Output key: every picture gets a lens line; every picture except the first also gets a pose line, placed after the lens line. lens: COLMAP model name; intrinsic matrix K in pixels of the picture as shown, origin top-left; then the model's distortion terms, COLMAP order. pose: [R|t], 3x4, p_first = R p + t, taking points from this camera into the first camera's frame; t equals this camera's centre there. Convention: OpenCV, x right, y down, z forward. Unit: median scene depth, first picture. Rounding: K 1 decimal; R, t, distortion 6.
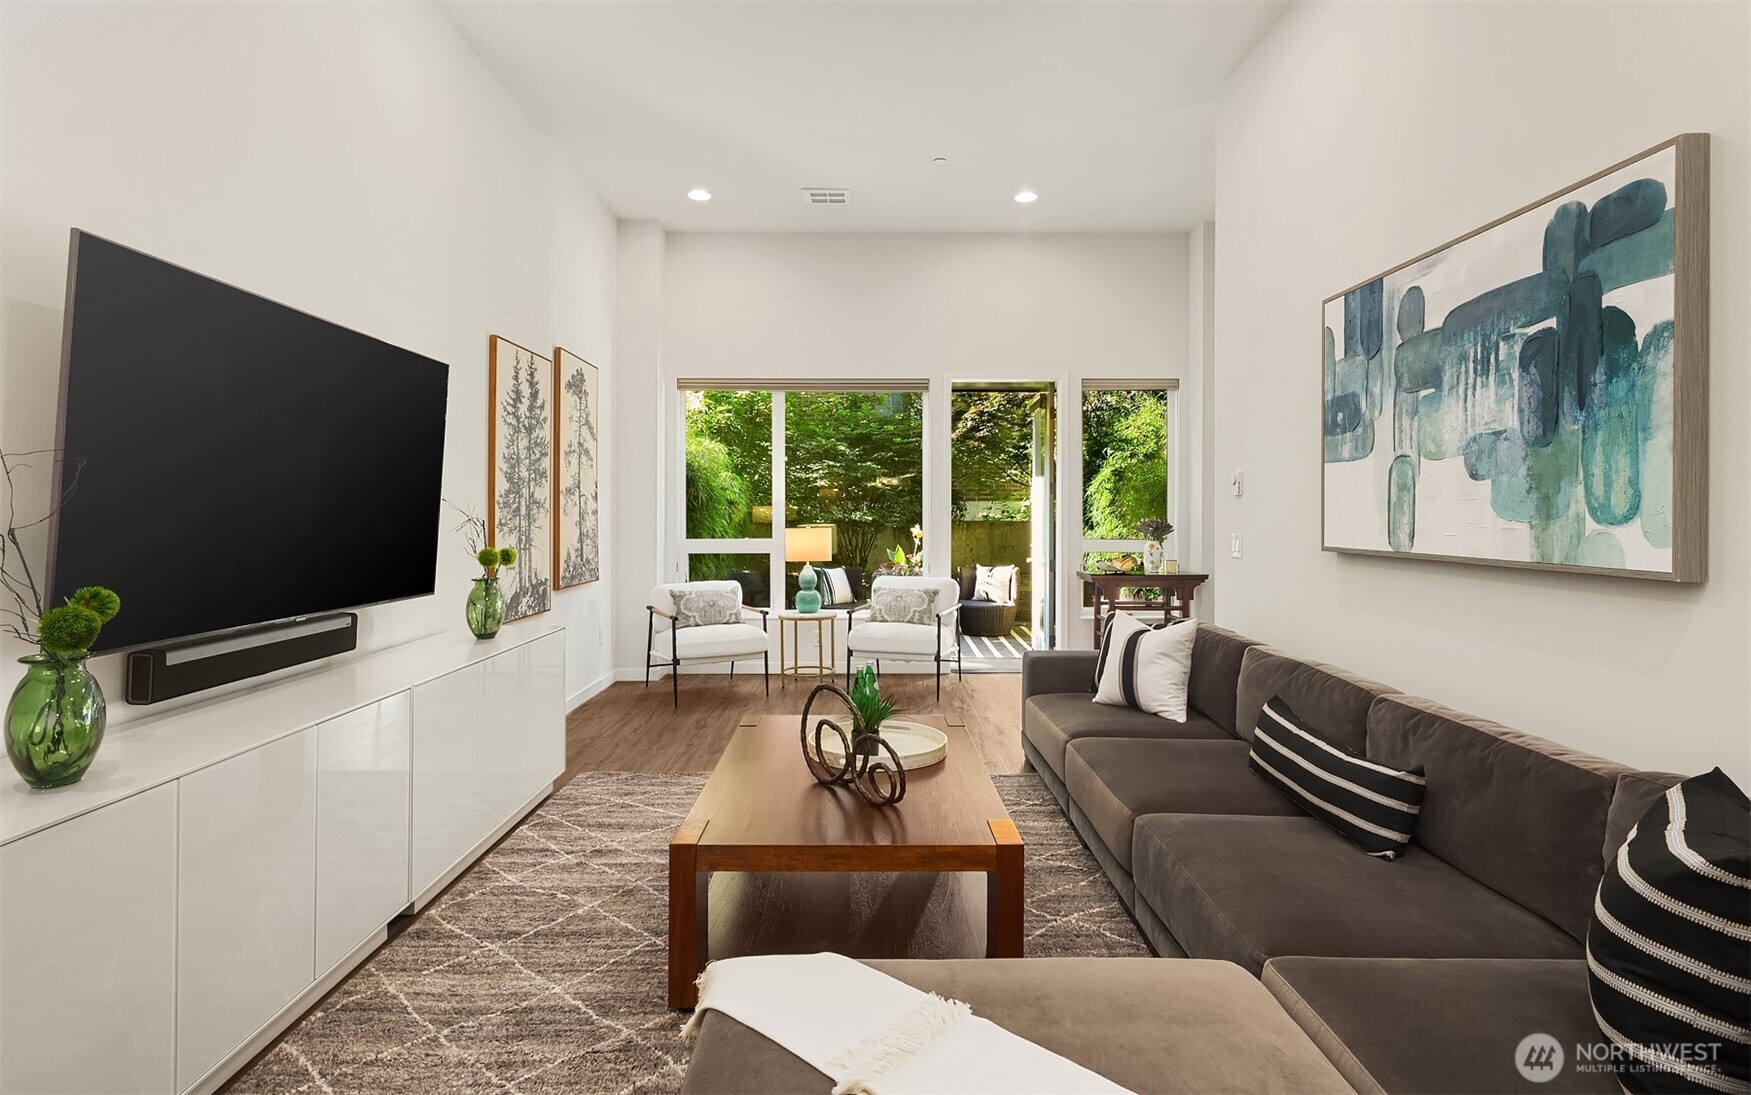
lens RADIAL K [[852.9, 0, 870.6], [0, 852.9, 510.1], [0, 0, 1]] dist [-0.002684, -0.000666]
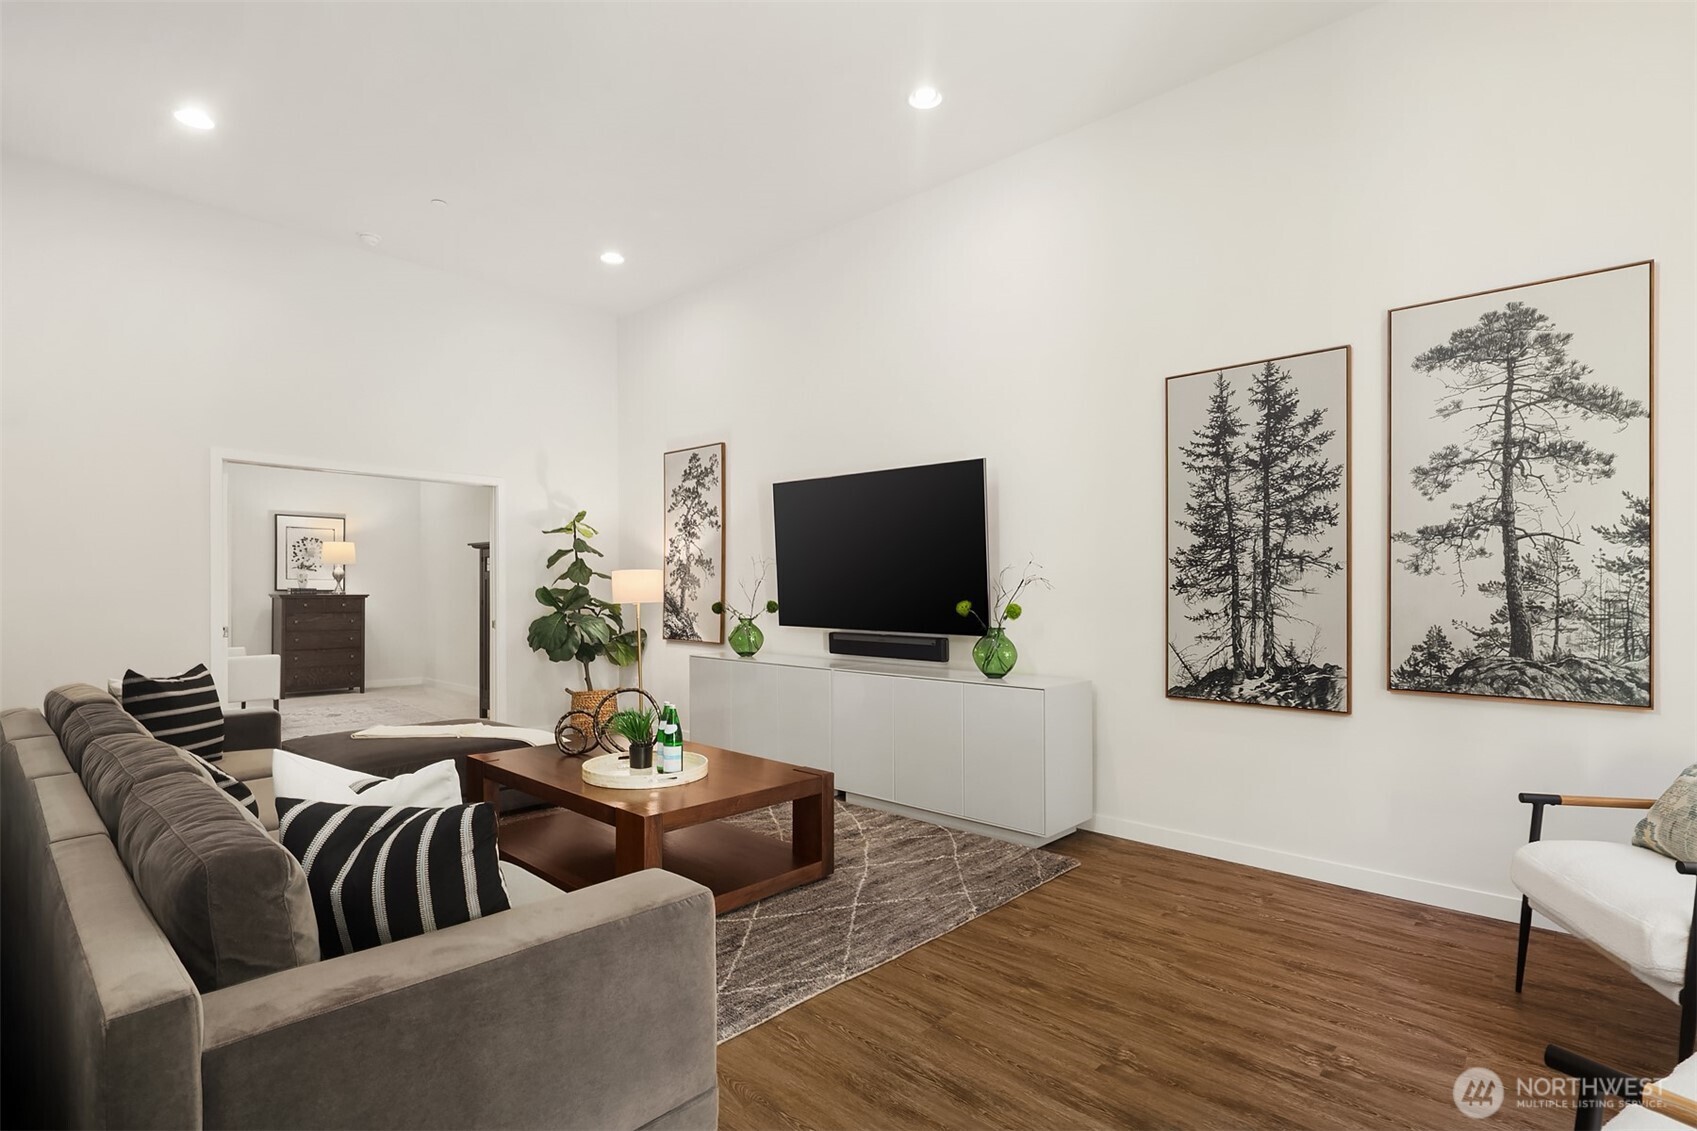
lens RADIAL K [[820.7, 0, 848.0], [0, 820.7, 591.7], [0, 0, 1]] dist [0.002216, 0.000267]
pose [[-0.684058, -0.005046, -0.729410, 0.472558], [-0.003427, 0.999987, -0.003704, 0.030951], [0.729419, -0.000034, -0.684067, 1.467278]]
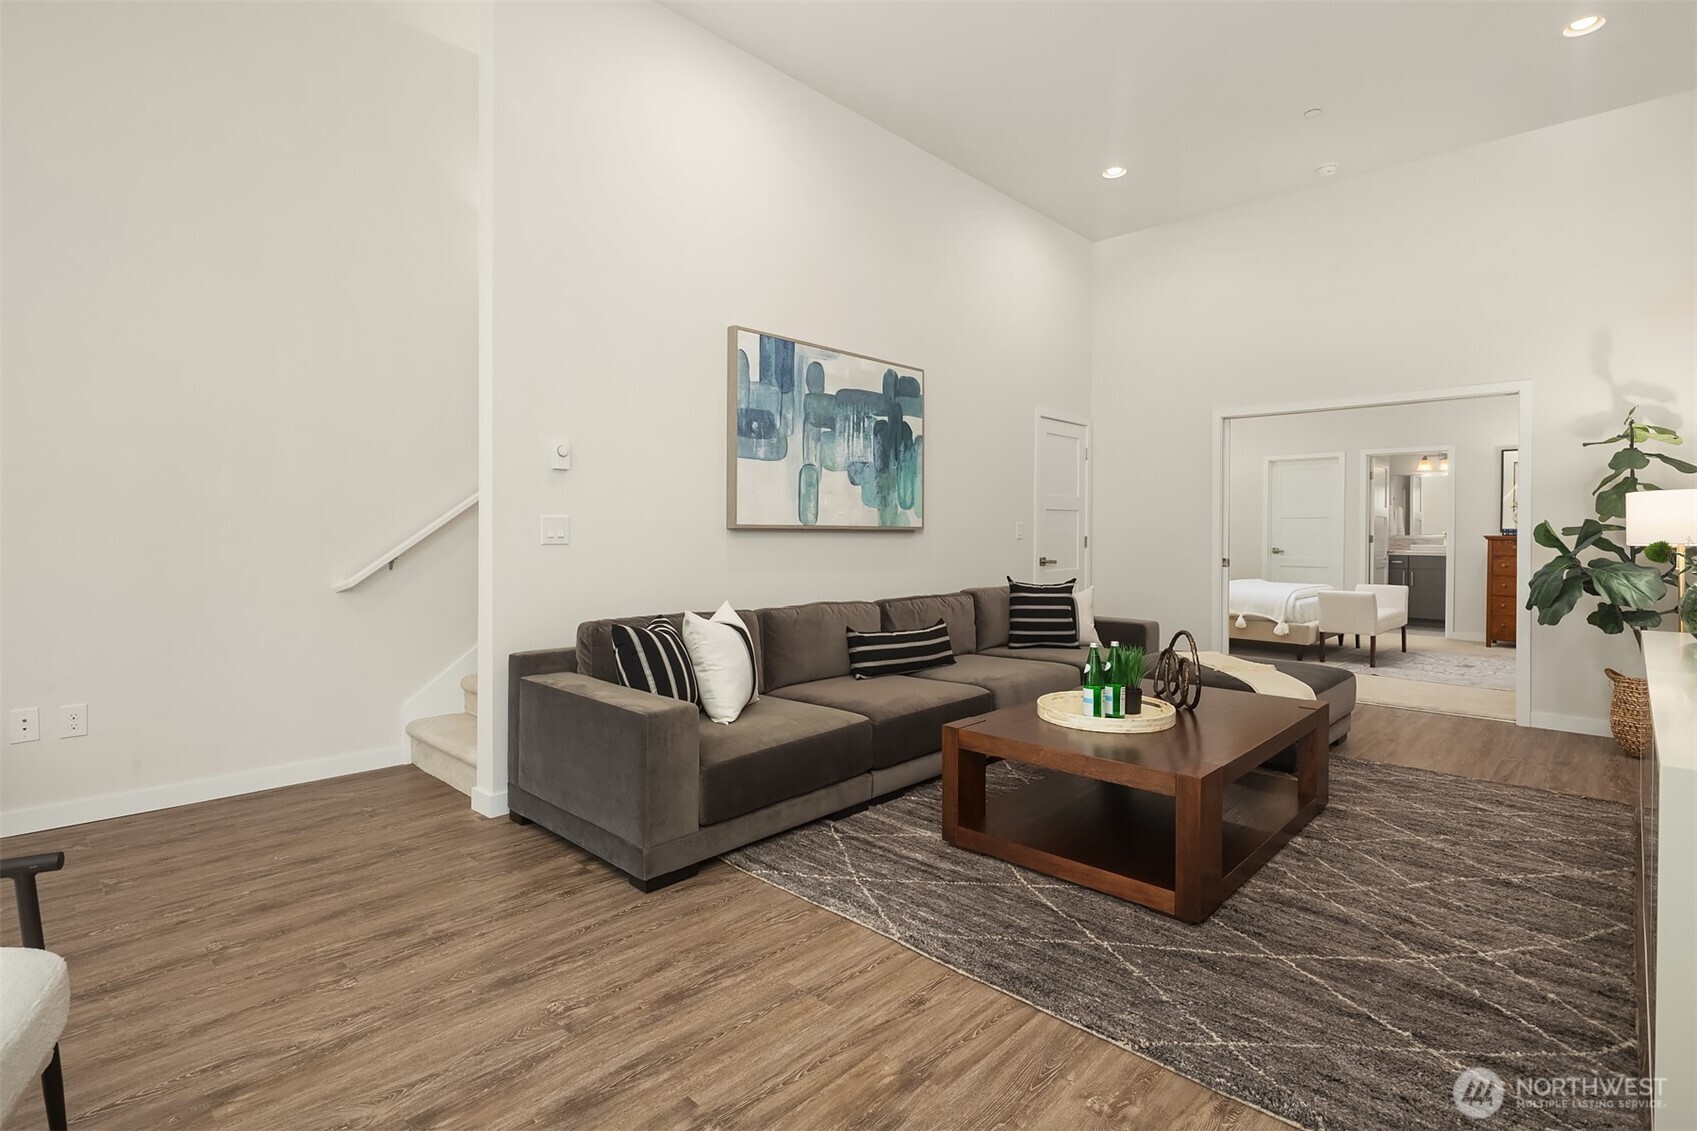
lens RADIAL K [[824.7, 0, 848.0], [0, 824.7, 536.8], [0, 0, 1]] dist [-0.001511, -0.000615]
pose [[-0.721458, -0.012703, 0.692342, -0.352714], [-0.011243, 0.999915, 0.006631, 0.043019], [-0.692367, -0.003000, -0.721539, 1.472106]]
